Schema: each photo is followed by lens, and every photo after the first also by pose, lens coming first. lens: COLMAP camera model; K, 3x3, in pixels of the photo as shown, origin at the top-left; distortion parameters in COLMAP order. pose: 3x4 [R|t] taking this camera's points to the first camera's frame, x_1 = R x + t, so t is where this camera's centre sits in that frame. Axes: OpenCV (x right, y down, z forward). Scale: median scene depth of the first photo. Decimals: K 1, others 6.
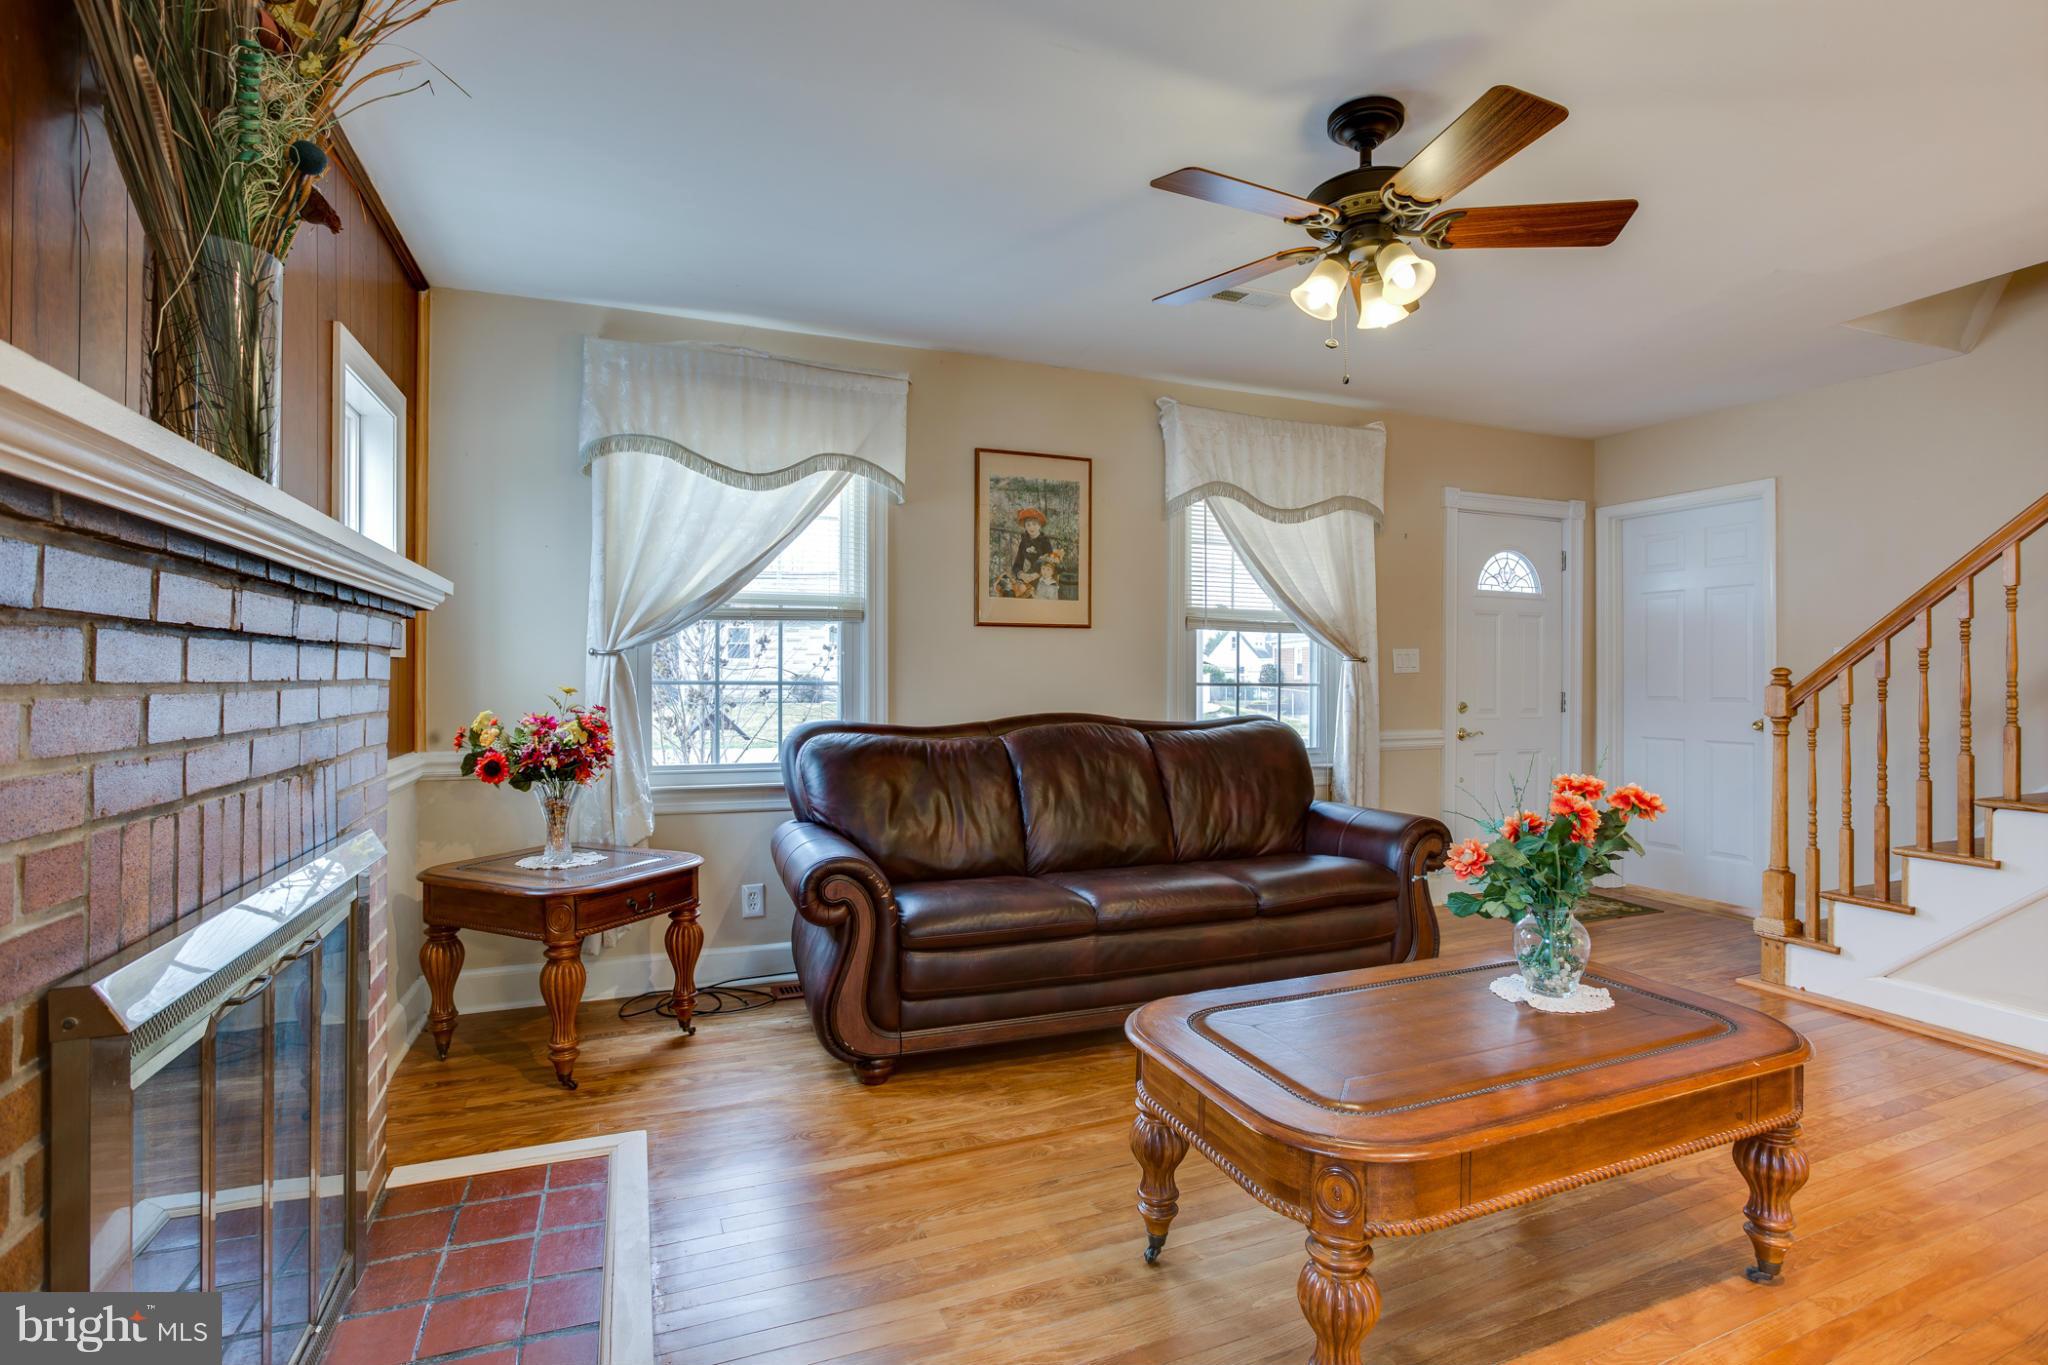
lens RADIAL K [[986.9, 0, 1027.9], [0, 986.9, 677.3], [0, 0, 1]] dist [-0.051313, 0.023012]
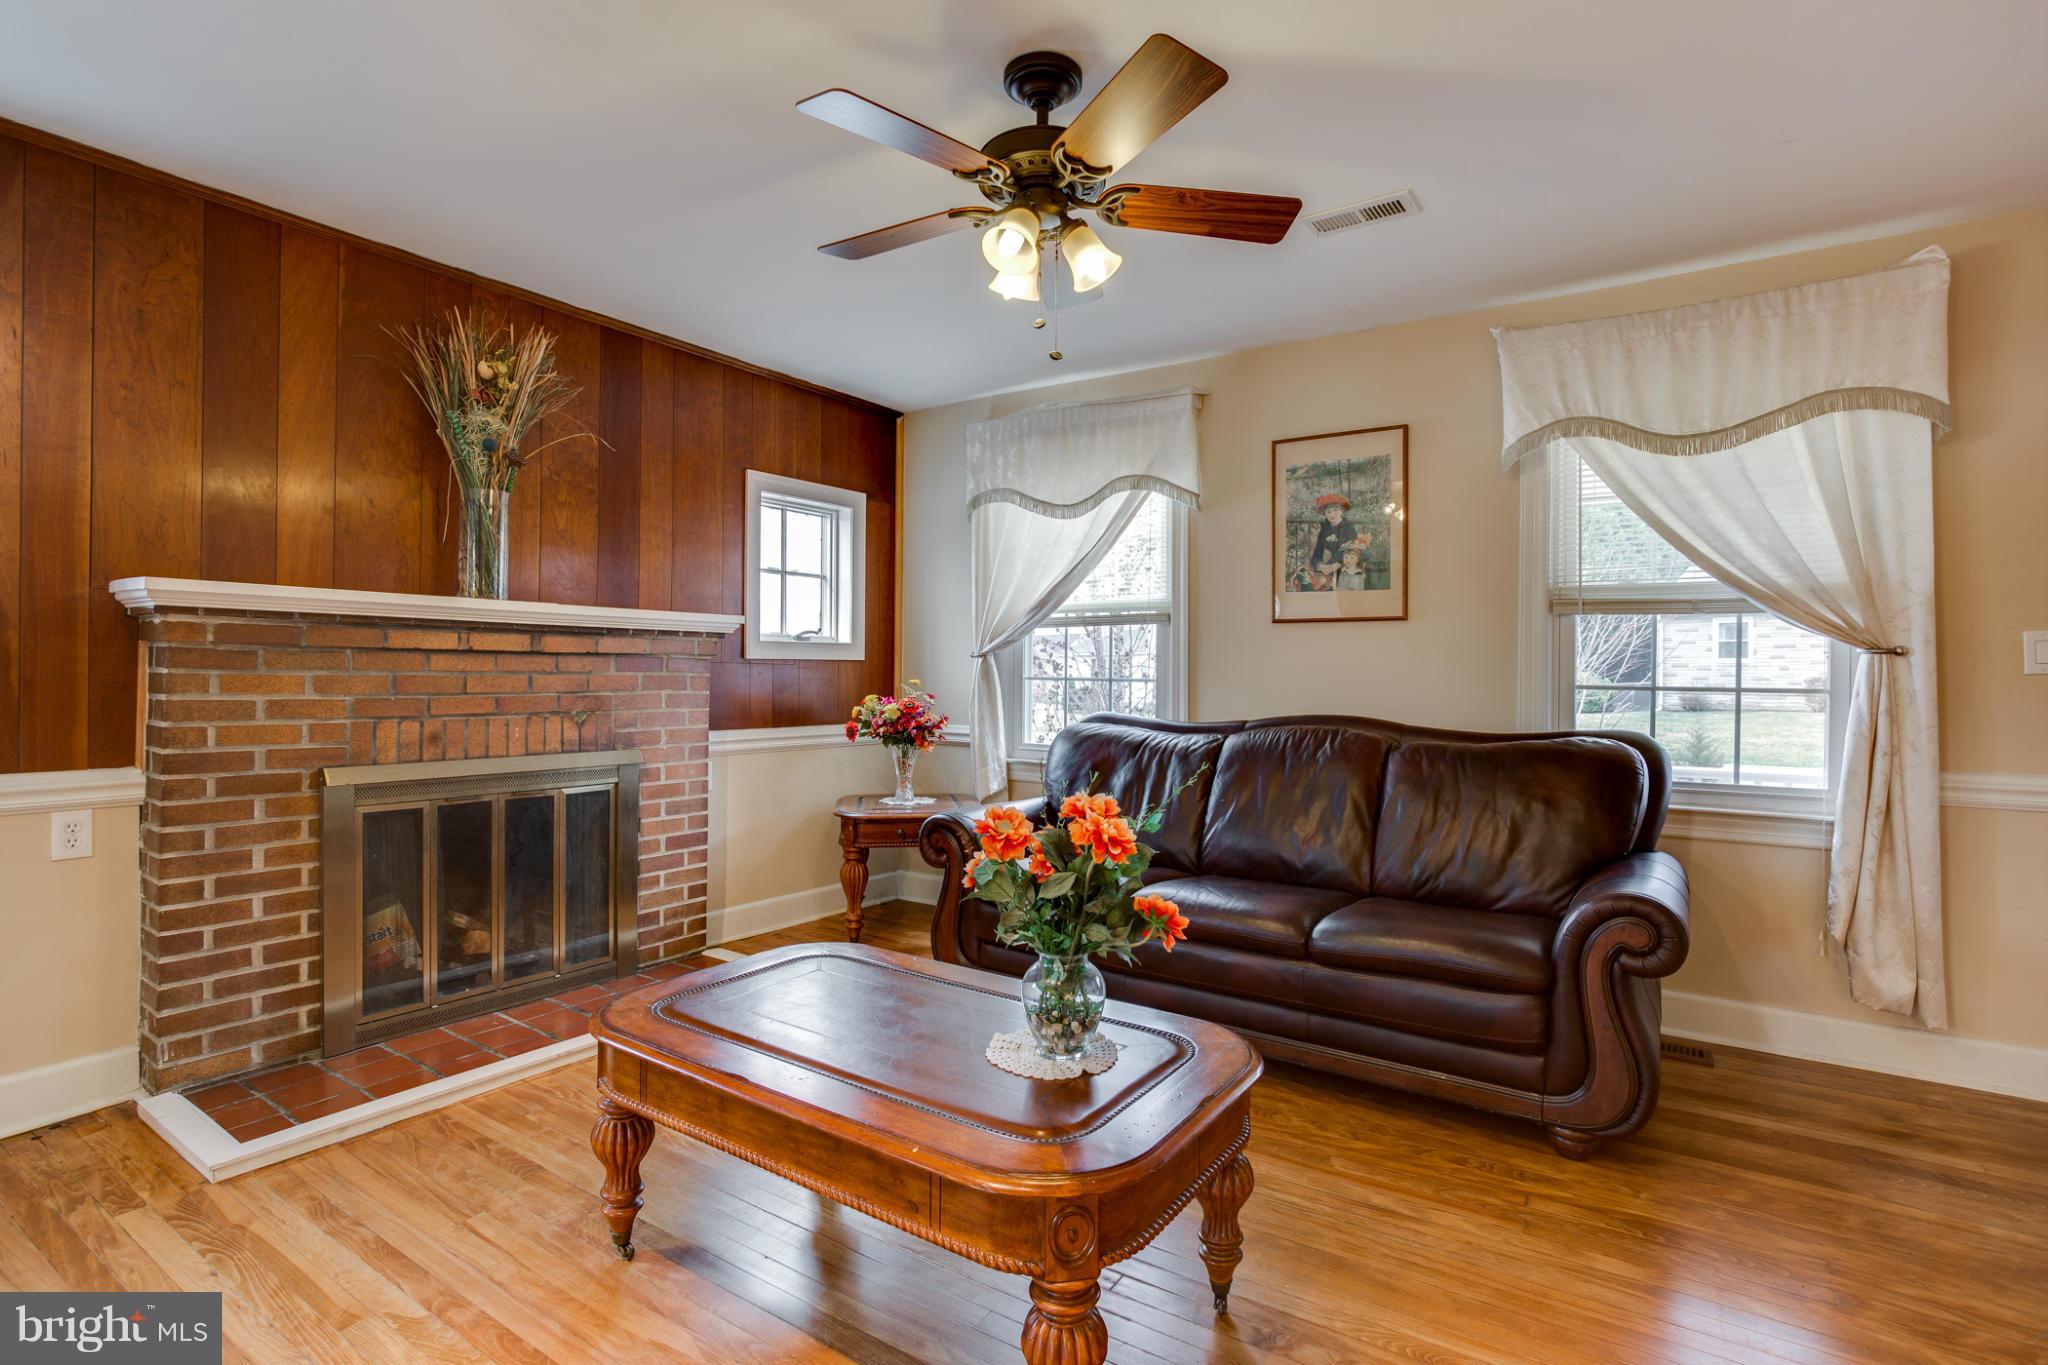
lens RADIAL K [[986.9, 0, 1027.9], [0, 986.9, 677.3], [0, 0, 1]] dist [-0.051313, 0.023012]
pose [[0.555342, 0.005322, -0.831605, 0.646944], [-0.008027, 0.999967, 0.001039, 0.002397], [0.831583, 0.006099, 0.555367, 0.268685]]
